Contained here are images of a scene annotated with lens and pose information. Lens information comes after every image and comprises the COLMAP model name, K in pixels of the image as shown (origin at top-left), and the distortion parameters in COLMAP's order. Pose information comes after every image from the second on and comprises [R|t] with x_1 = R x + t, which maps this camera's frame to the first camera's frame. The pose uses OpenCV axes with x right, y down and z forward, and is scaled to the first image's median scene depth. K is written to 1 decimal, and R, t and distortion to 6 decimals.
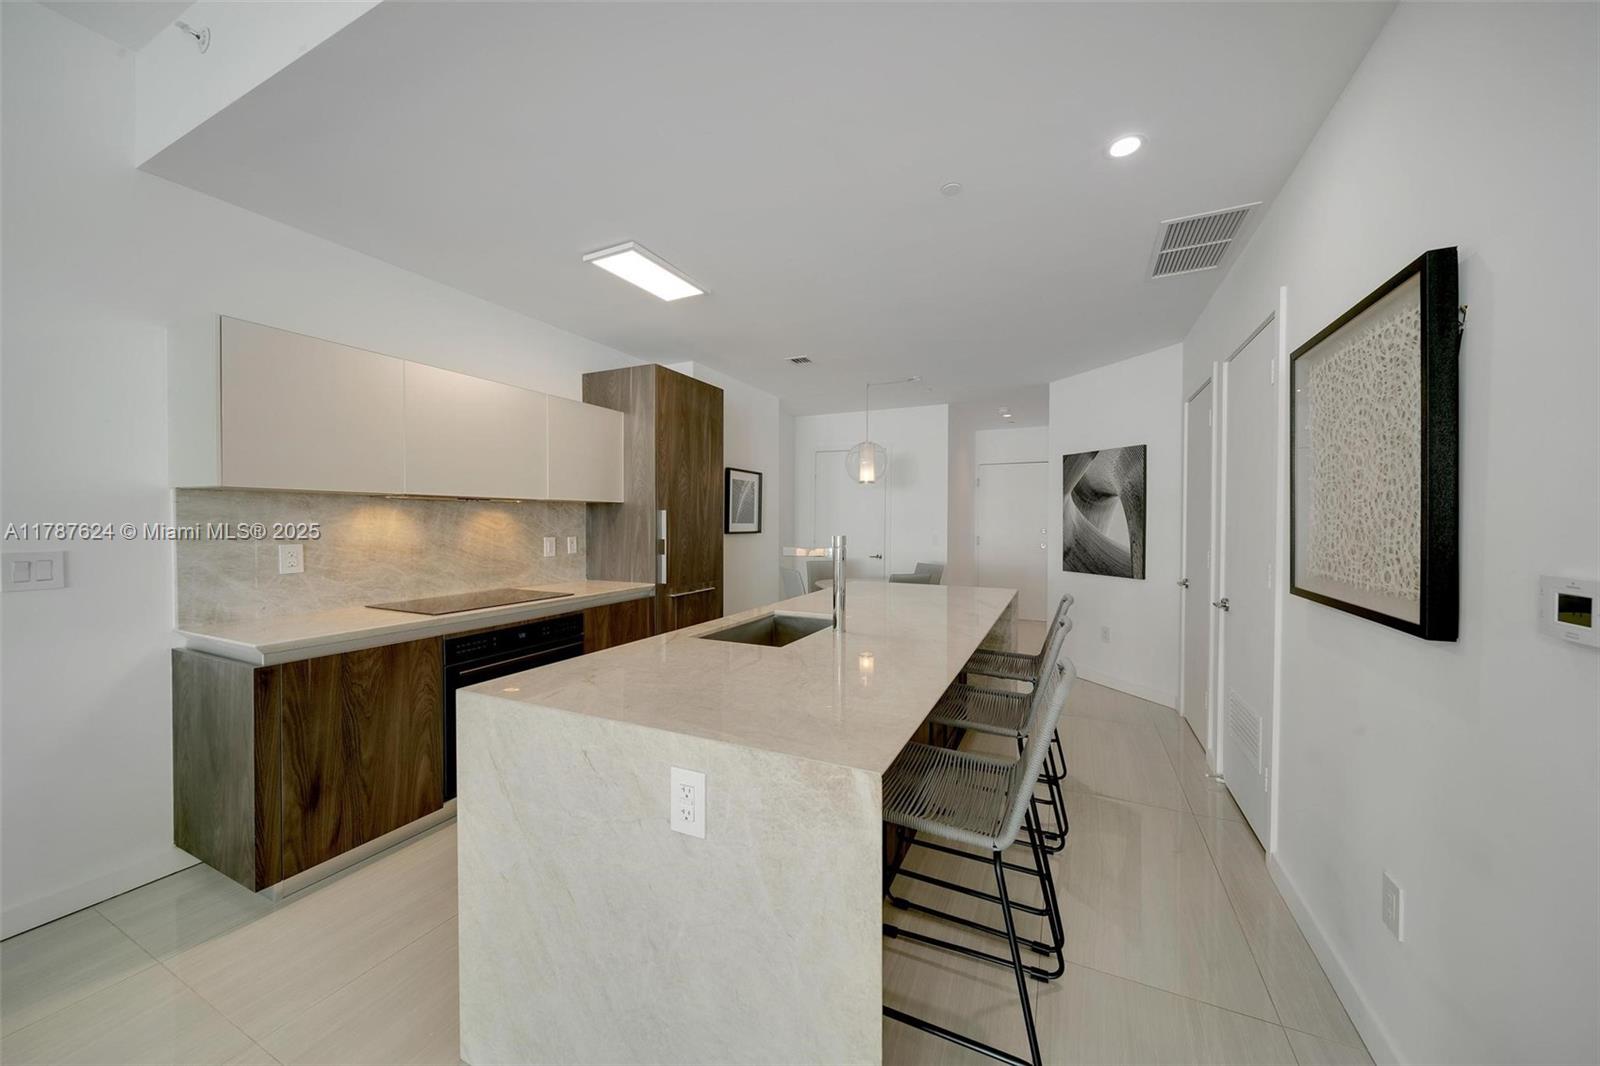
lens RADIAL K [[565.9, 0, 797.2], [0, 565.9, 525.9], [0, 0, 1]] dist [-0.003326, -0.000414]
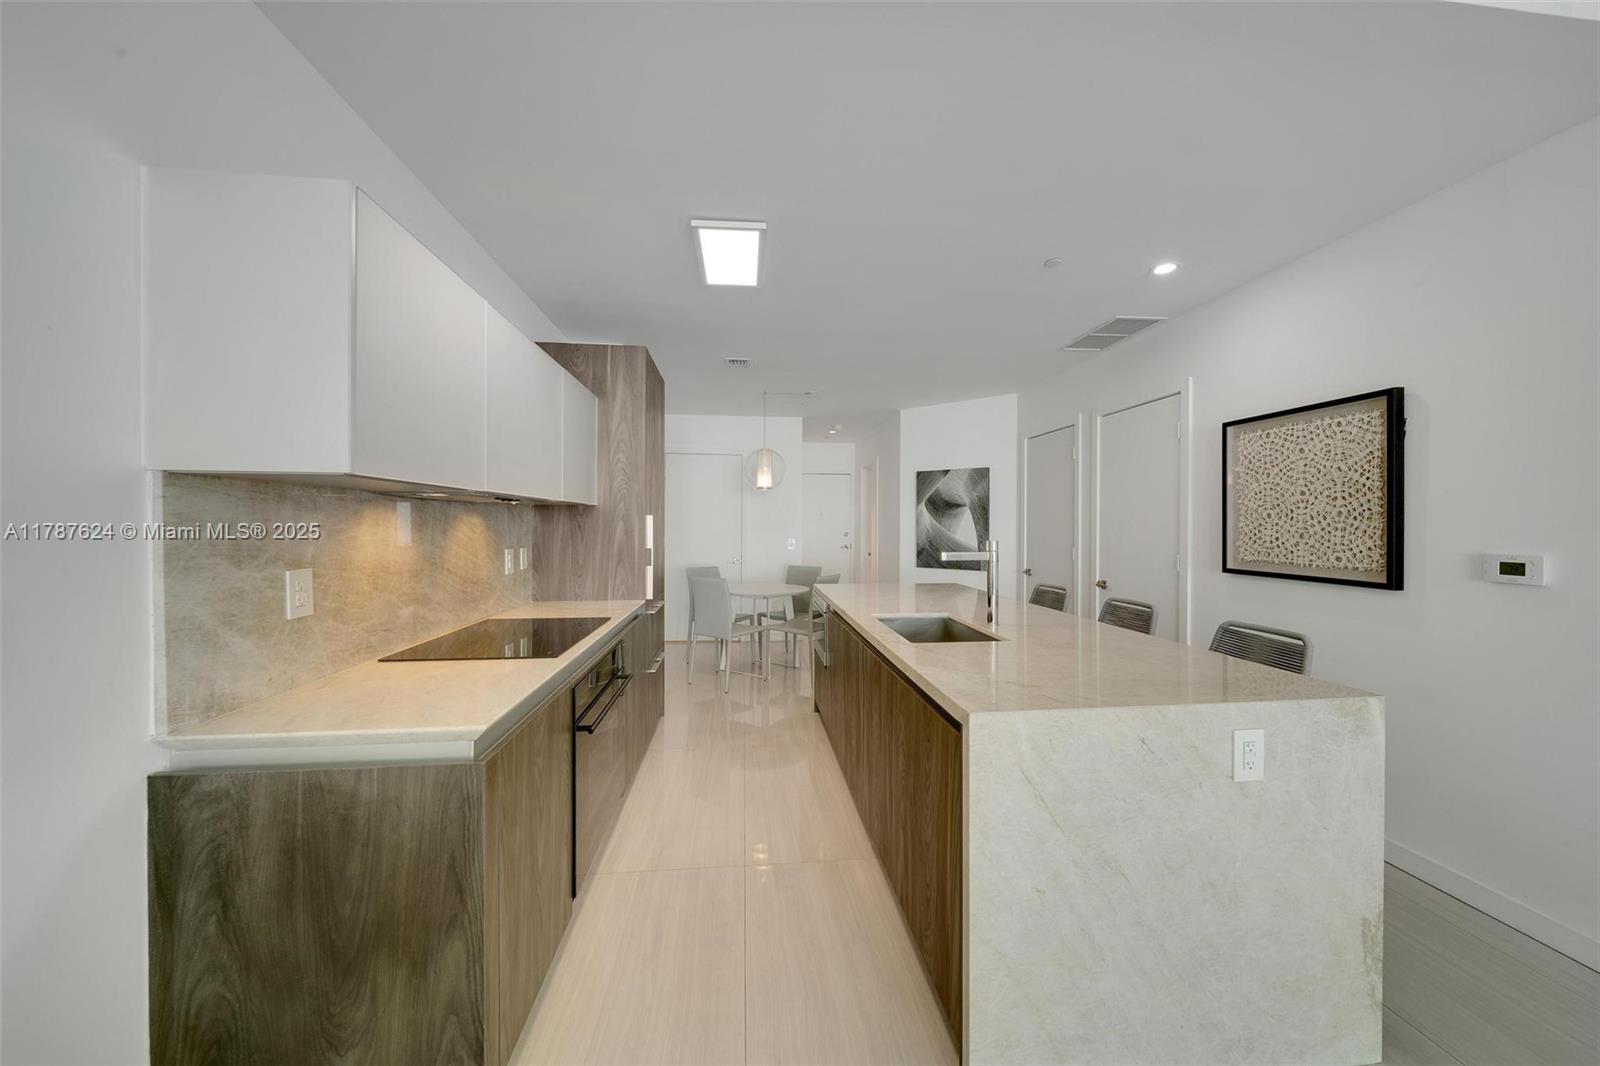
lens RADIAL K [[565.9, 0, 802.9], [0, 565.9, 526.5], [0, 0, 1]] dist [-0.003326, -0.000414]
pose [[0.851328, -0.002420, 0.524628, -0.570035], [0.005183, 0.999979, -0.003799, -0.006223], [-0.524608, 0.005953, 0.851323, 0.151913]]
